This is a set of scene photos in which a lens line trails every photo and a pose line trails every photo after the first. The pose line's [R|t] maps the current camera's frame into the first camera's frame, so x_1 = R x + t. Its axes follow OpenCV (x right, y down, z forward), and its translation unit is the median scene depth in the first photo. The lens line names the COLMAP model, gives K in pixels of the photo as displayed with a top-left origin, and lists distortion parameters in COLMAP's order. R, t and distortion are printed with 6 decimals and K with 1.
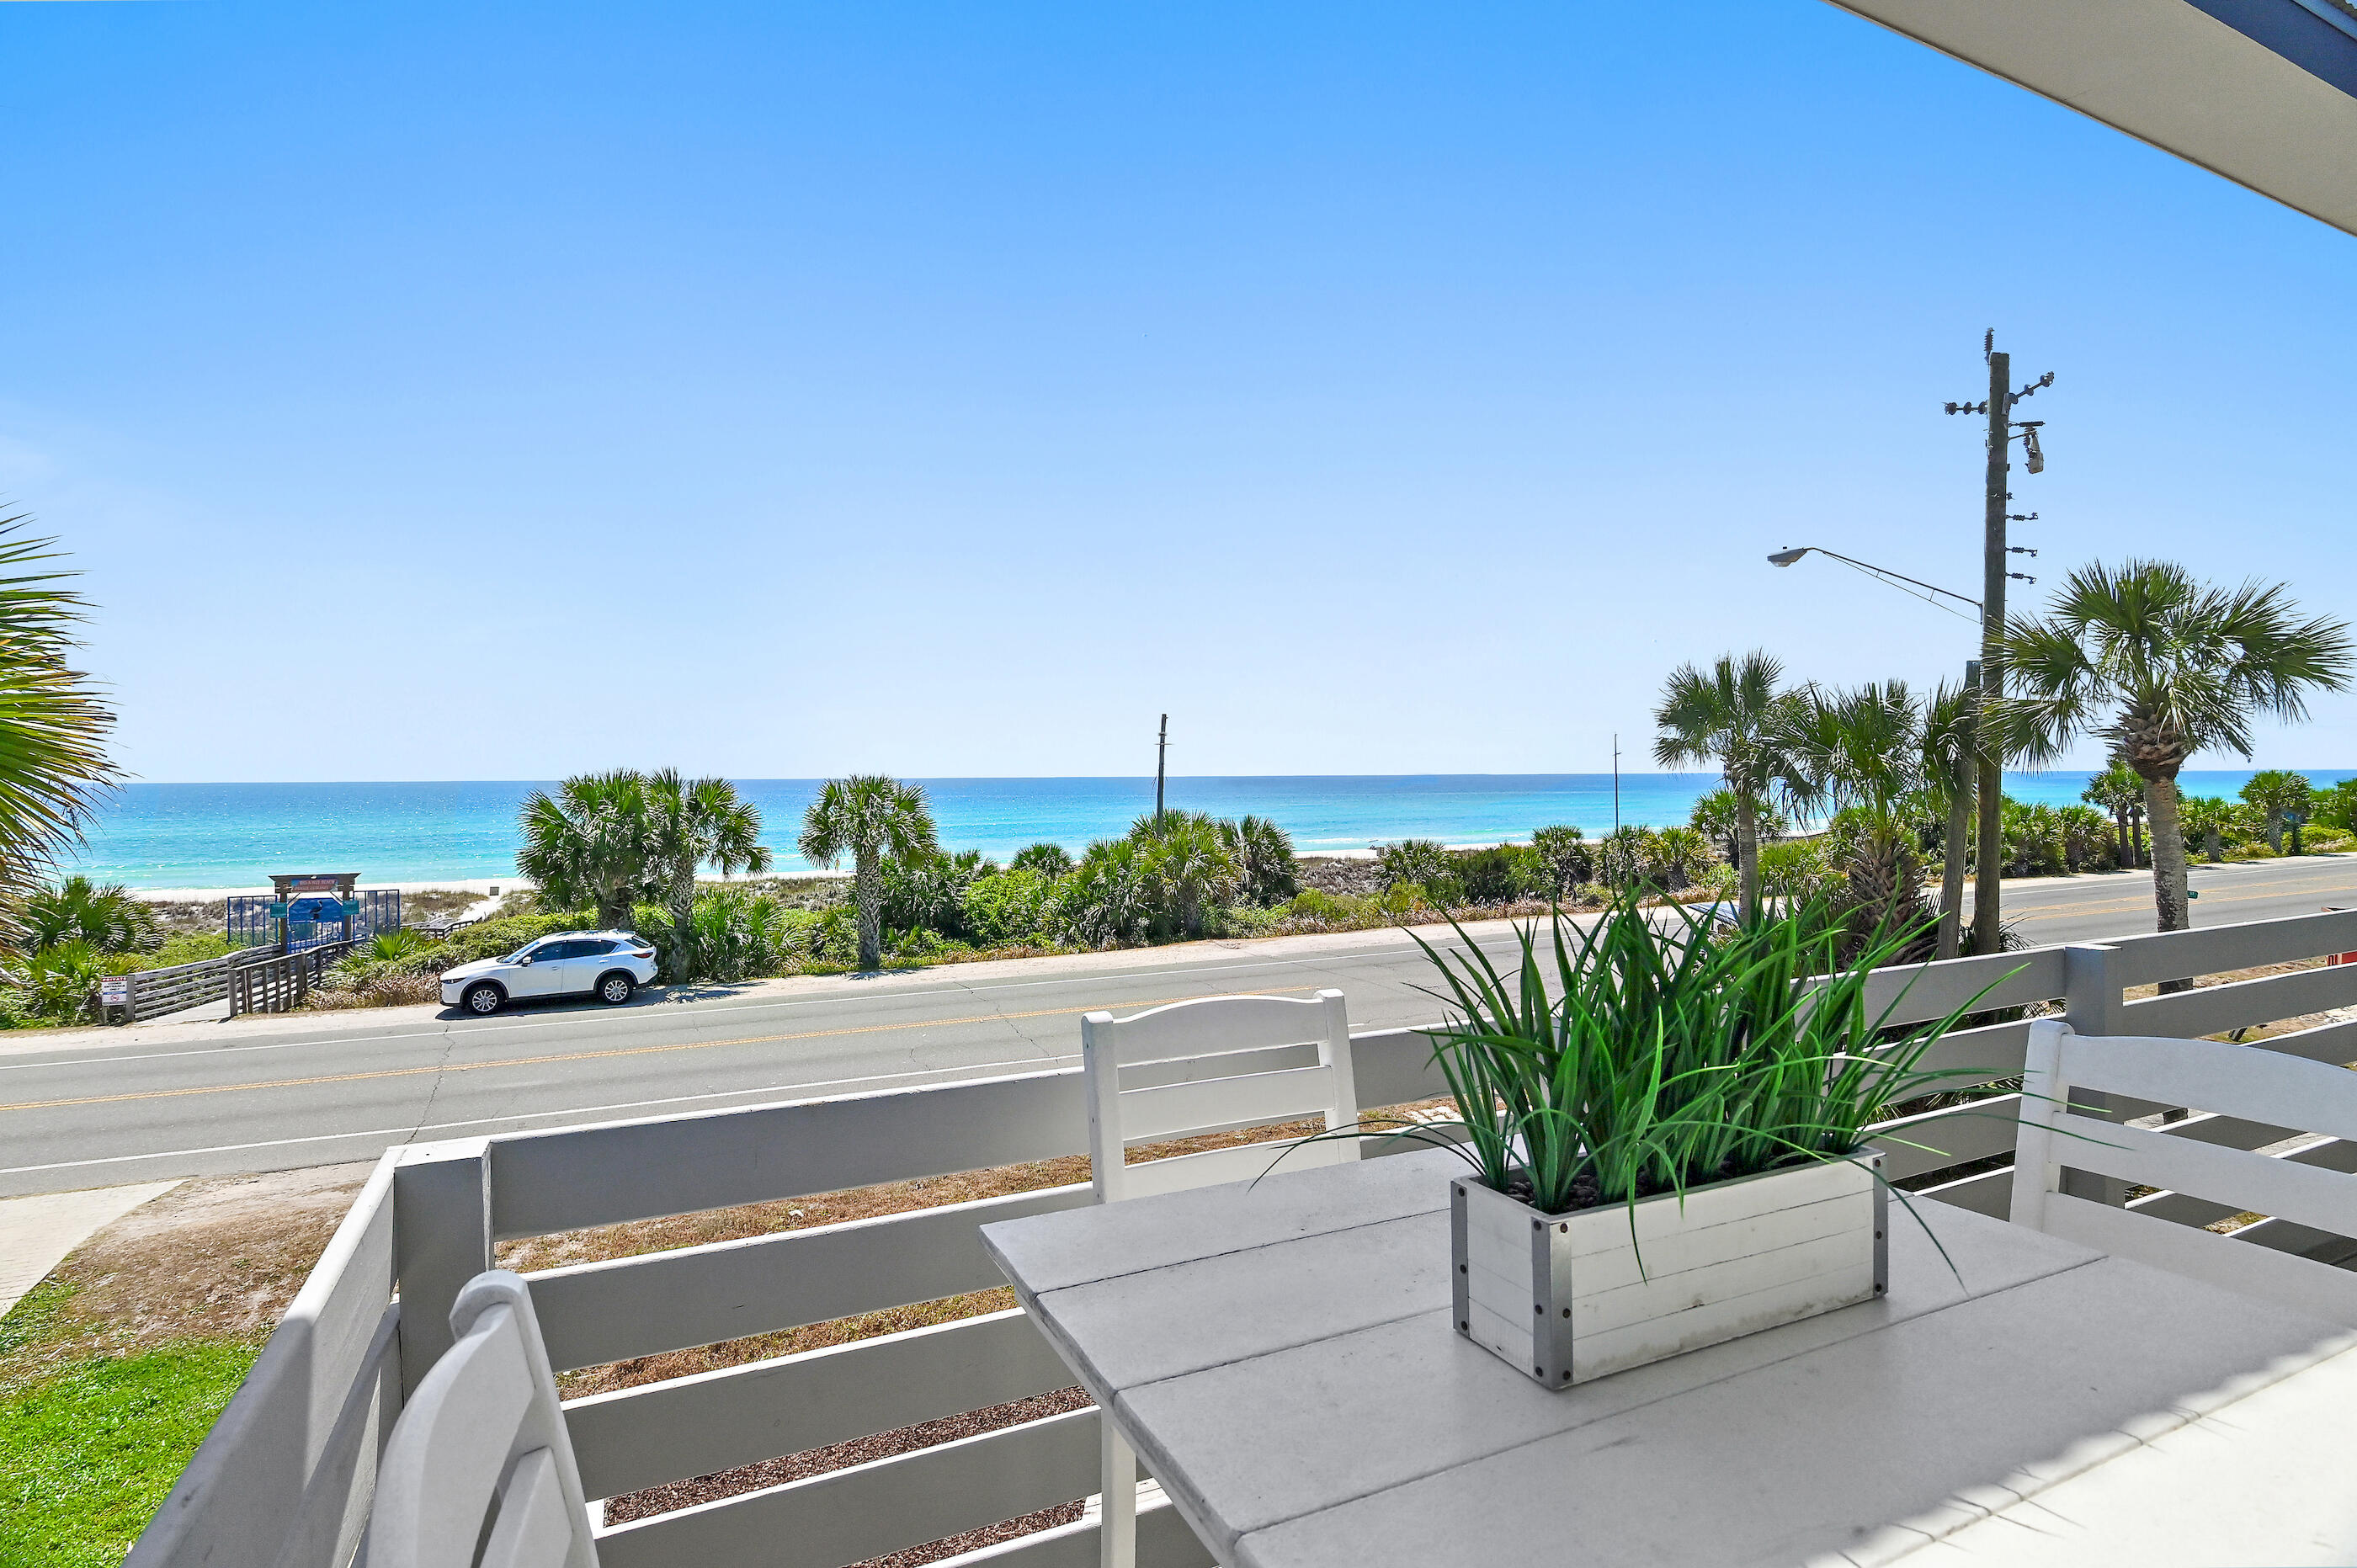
lens RADIAL K [[1149.9, 0, 1165.9], [0, 1149.9, 783.1], [0, 0, 1]] dist [-0.000955, 0.000777]
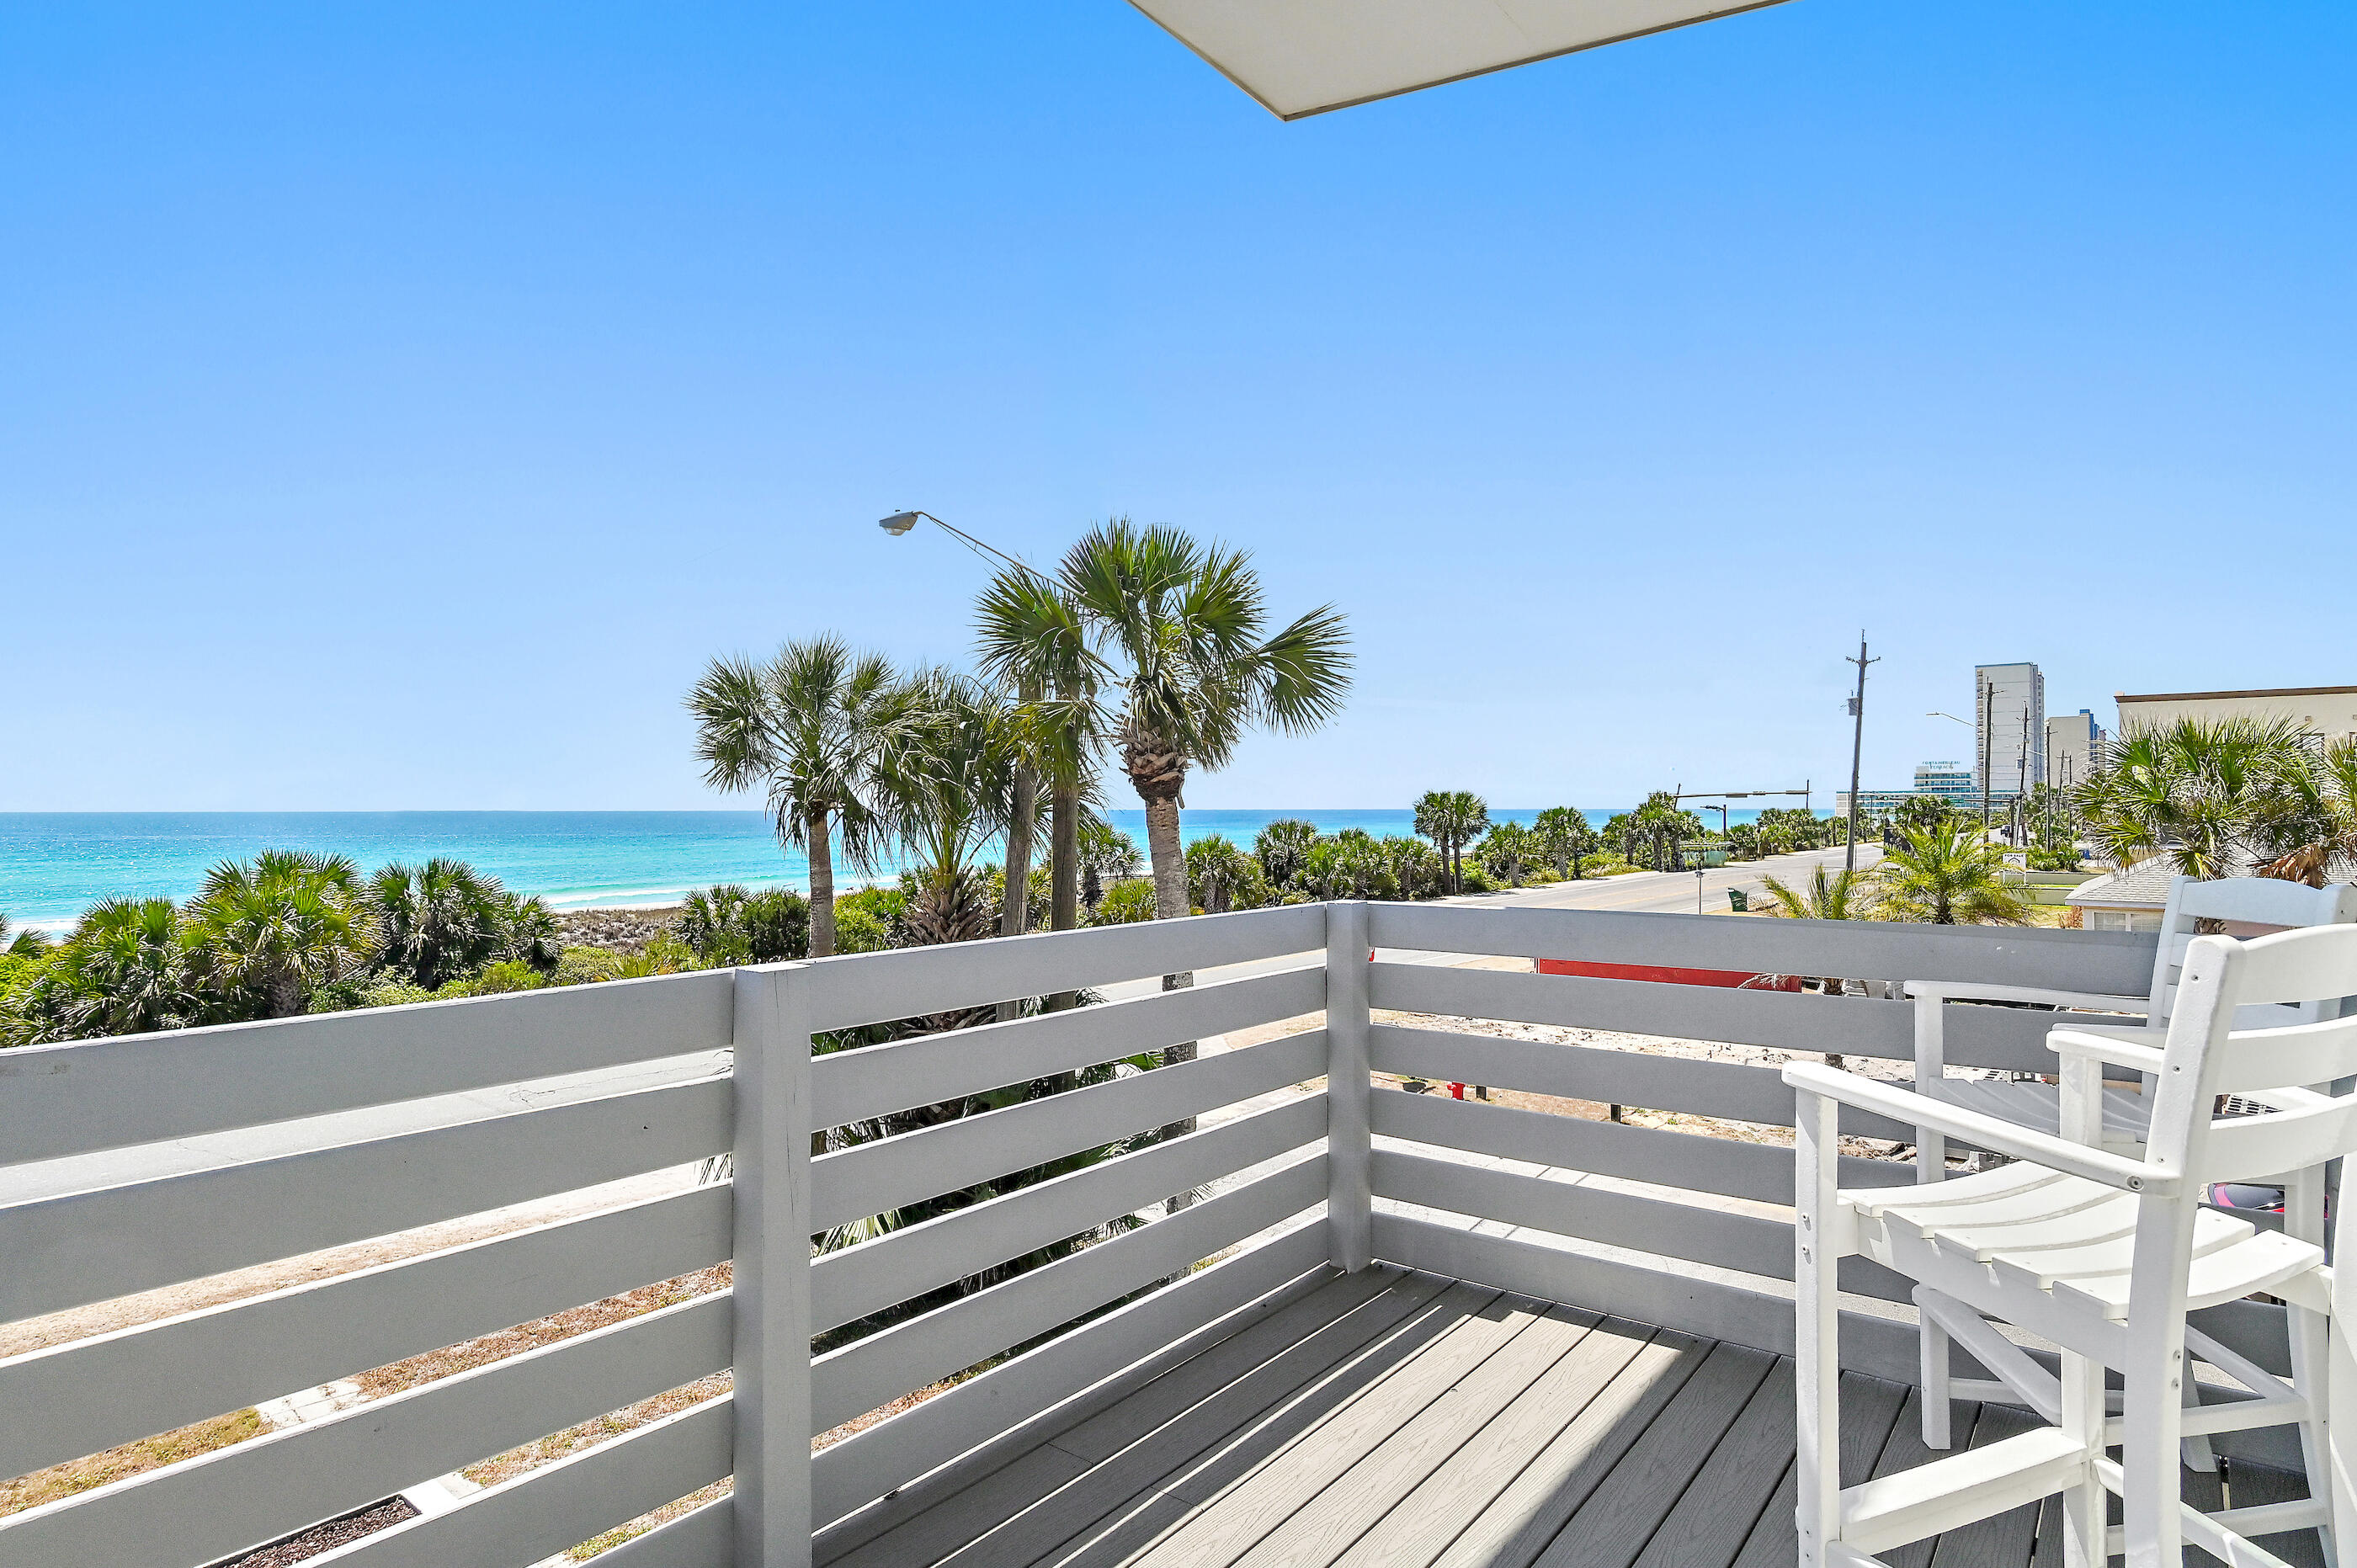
lens RADIAL K [[1211.3, 0, 1198.2], [0, 1211.3, 791.8], [0, 0, 1]] dist [0.000620, 0.000012]
pose [[0.903727, 0.009112, 0.428012, 0.150159], [0.000980, 0.999727, -0.023352, 0.002816], [-0.428108, 0.021523, 0.903471, 0.068013]]
